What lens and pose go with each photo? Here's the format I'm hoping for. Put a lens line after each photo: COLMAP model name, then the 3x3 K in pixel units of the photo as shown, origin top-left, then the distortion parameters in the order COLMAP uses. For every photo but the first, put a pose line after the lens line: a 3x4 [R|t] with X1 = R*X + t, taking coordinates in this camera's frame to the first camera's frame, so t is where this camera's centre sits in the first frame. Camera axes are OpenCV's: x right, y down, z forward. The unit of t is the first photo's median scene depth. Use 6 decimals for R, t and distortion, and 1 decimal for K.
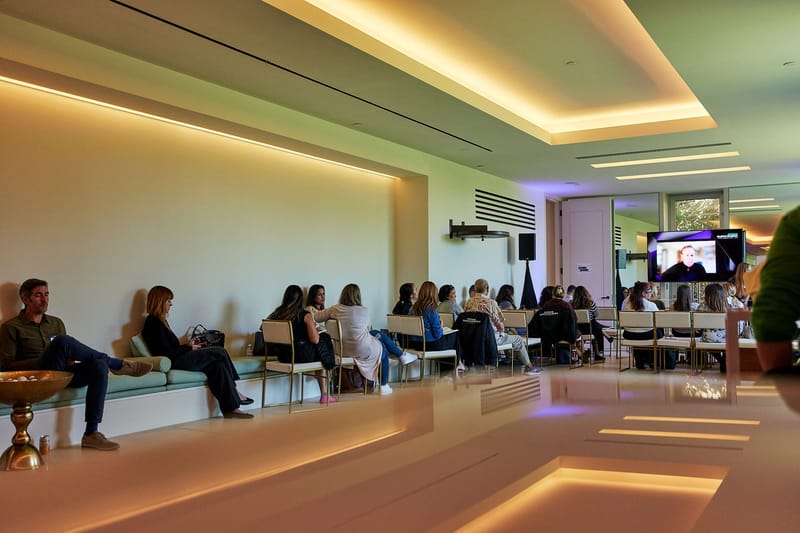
lens RADIAL K [[730.9, 0, 400.0], [0, 730.9, 266.5], [0, 0, 1]] dist [-0.010389, -0.001240]
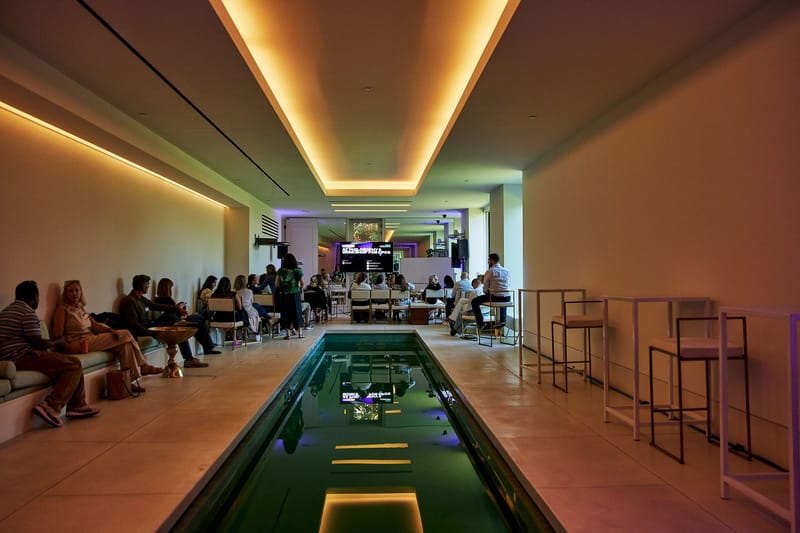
lens RADIAL K [[730.9, 0, 400.0], [0, 730.9, 266.5], [0, 0, 1]] dist [-0.010389, -0.001240]
pose [[0.799869, 0.003431, 0.600165, -0.656438], [-0.019088, 0.999623, 0.019725, -0.032659], [-0.599871, -0.027234, 0.799633, -0.477426]]
